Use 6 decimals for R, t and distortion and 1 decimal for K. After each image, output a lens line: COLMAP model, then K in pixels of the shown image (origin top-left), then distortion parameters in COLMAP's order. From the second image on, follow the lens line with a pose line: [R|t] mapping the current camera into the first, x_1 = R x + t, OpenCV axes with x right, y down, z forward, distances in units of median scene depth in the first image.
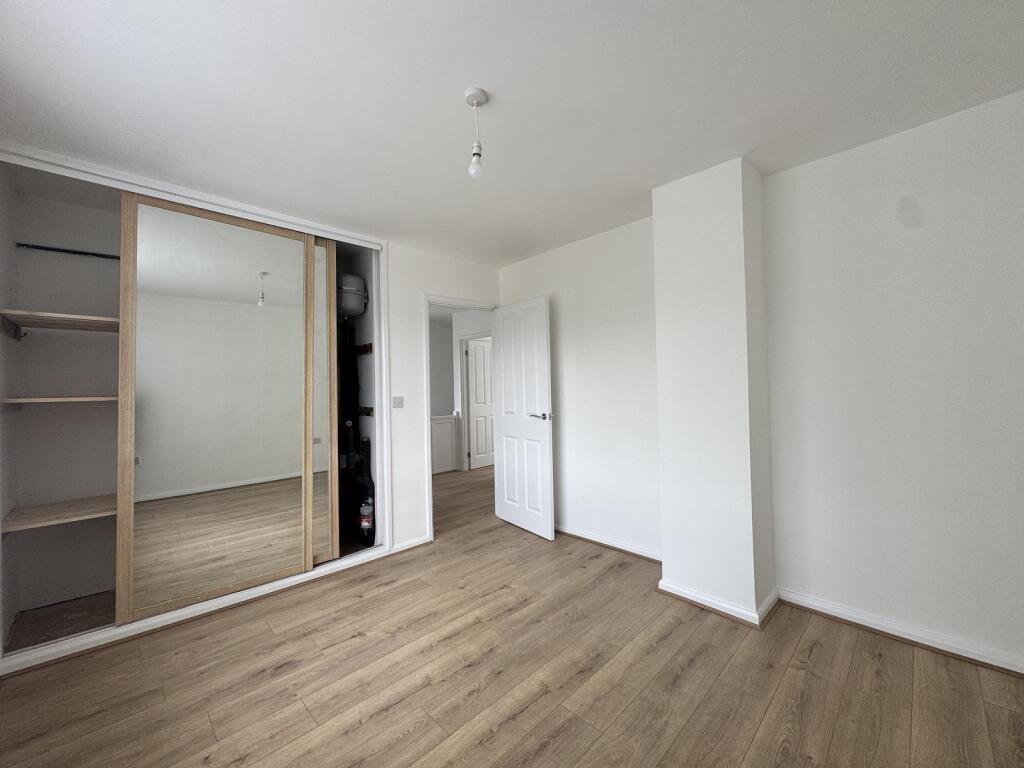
lens RADIAL K [[407.3, 0, 511.1], [0, 407.3, 382.8], [0, 0, 1]] dist [-0.002611, -0.000463]
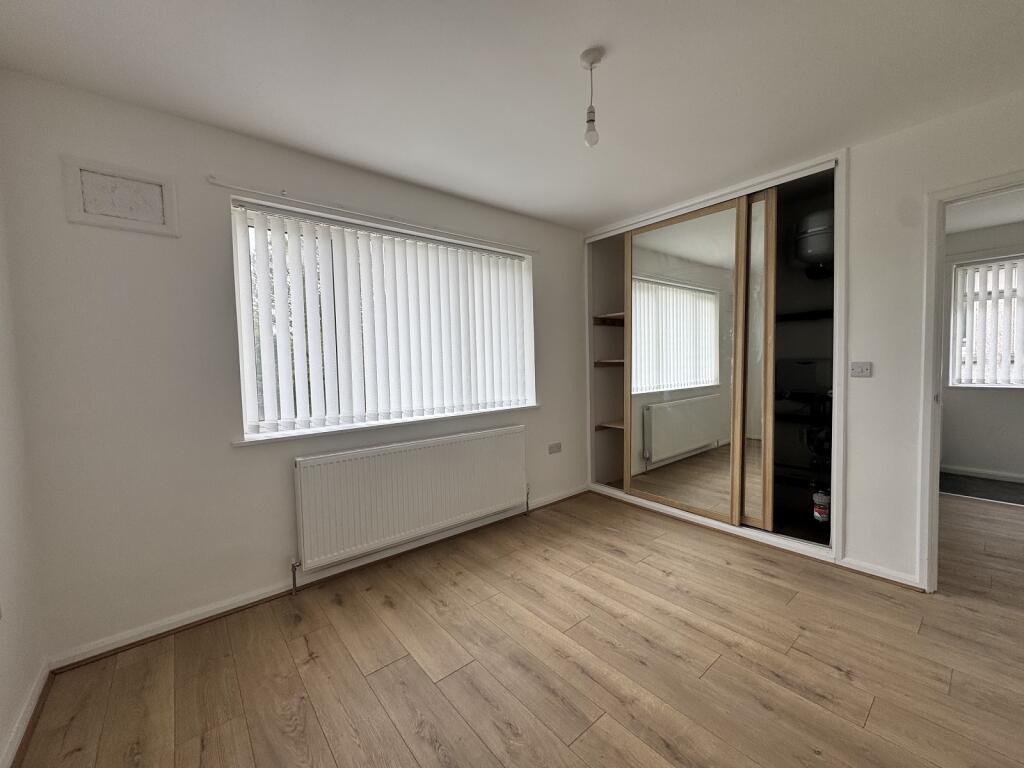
lens RADIAL K [[407.3, 0, 513.6], [0, 407.3, 382.4], [0, 0, 1]] dist [-0.002611, -0.000463]
pose [[-0.085834, 0.068635, -0.993943, 0.666659], [0.037655, 0.997135, 0.065604, -0.000107], [0.995598, -0.031796, -0.088172, 0.612854]]
